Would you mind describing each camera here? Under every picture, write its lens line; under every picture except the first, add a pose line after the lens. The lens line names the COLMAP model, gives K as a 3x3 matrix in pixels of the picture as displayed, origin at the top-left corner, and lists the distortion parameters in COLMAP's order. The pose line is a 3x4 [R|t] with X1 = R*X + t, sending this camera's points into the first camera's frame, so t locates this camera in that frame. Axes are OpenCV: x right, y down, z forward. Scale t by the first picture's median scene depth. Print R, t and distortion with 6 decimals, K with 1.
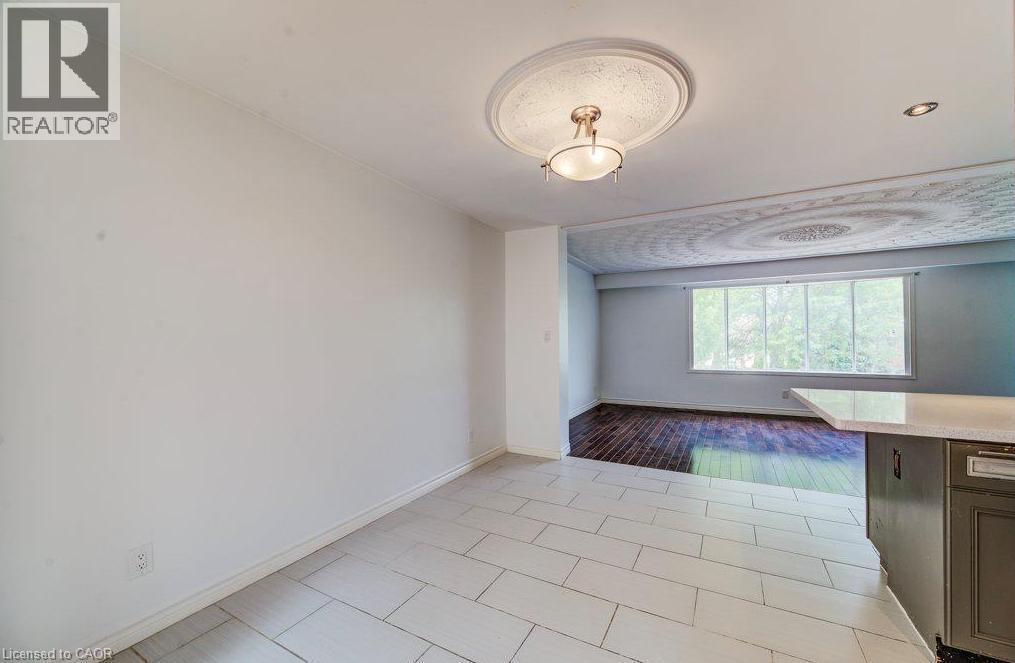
lens RADIAL K [[401.6, 0, 507.0], [0, 401.6, 335.8], [0, 0, 1]] dist [0.000607, 0.000084]
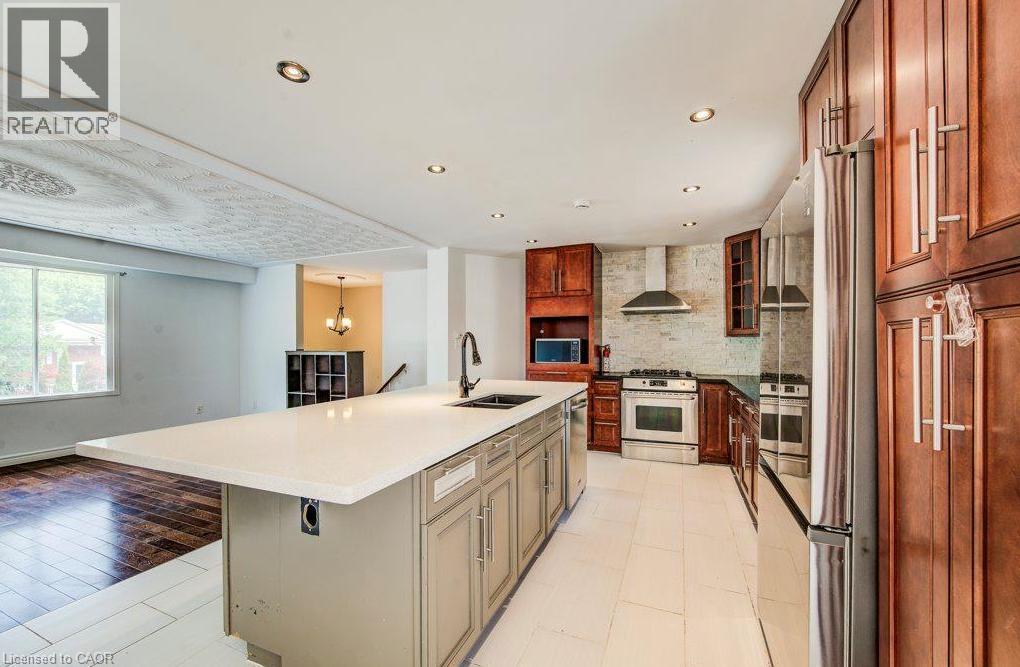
lens RADIAL K [[397.0, 0, 507.4], [0, 397.0, 341.9], [0, 0, 1]] dist [0.001771, -0.000038]
pose [[-0.102132, 0.007973, 0.994739, 0.086020], [-0.002790, 0.999962, -0.008301, -0.000495], [-0.994767, -0.003623, -0.102105, 0.318320]]
